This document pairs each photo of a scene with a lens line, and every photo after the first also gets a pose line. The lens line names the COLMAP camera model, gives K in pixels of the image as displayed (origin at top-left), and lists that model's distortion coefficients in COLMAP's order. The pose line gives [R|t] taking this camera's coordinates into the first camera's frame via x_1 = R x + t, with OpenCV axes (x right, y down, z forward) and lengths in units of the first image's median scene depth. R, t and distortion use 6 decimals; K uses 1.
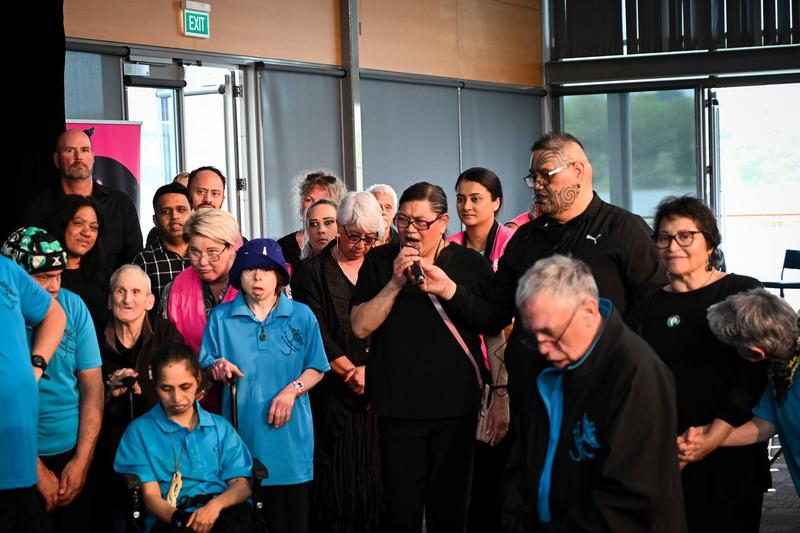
lens RADIAL K [[1549.9, 0, 399.4], [0, 1549.9, 264.9], [0, 0, 1]] dist [-0.094601, 0.000000]
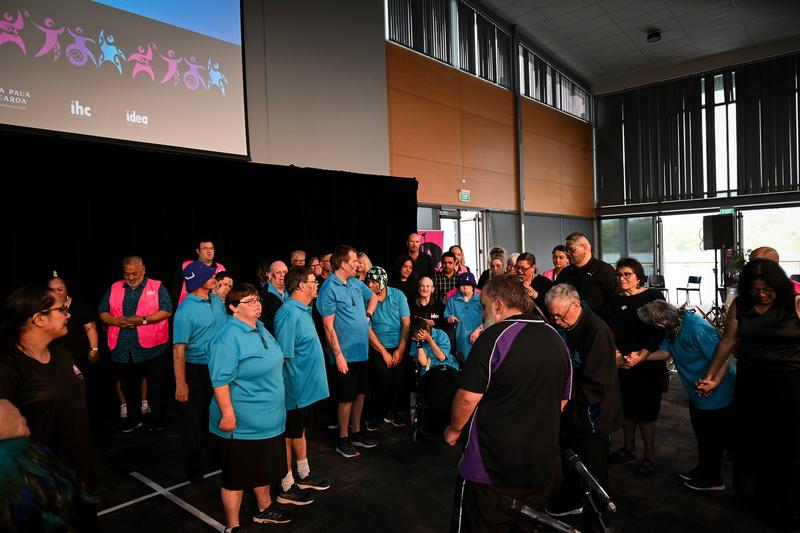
lens RADIAL K [[508.4, 0, 399.5], [0, 508.4, 249.2], [0, 0, 1]] dist [-0.022777, 0.000528]
pose [[0.960859, 0.000628, -0.277036, 0.019961], [-0.015851, 0.998484, -0.052713, -0.003500], [0.276583, 0.055041, 0.959413, 0.040433]]
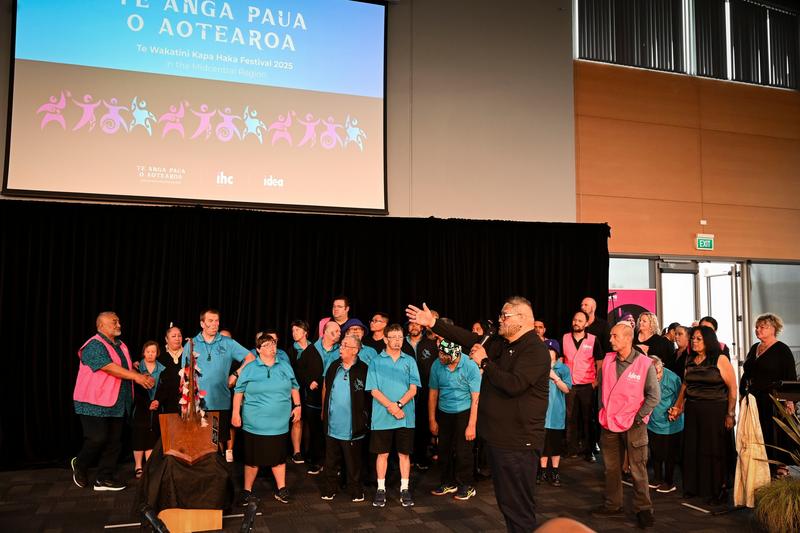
lens RADIAL K [[477.9, 0, 404.3], [0, 477.9, 278.0], [0, 0, 1]] dist [-0.009302, -0.002639]
pose [[0.639252, -0.017348, -0.768802, 0.126272], [-0.068946, 0.994426, -0.079767, -0.027882], [0.765901, 0.103997, 0.634492, 0.281680]]
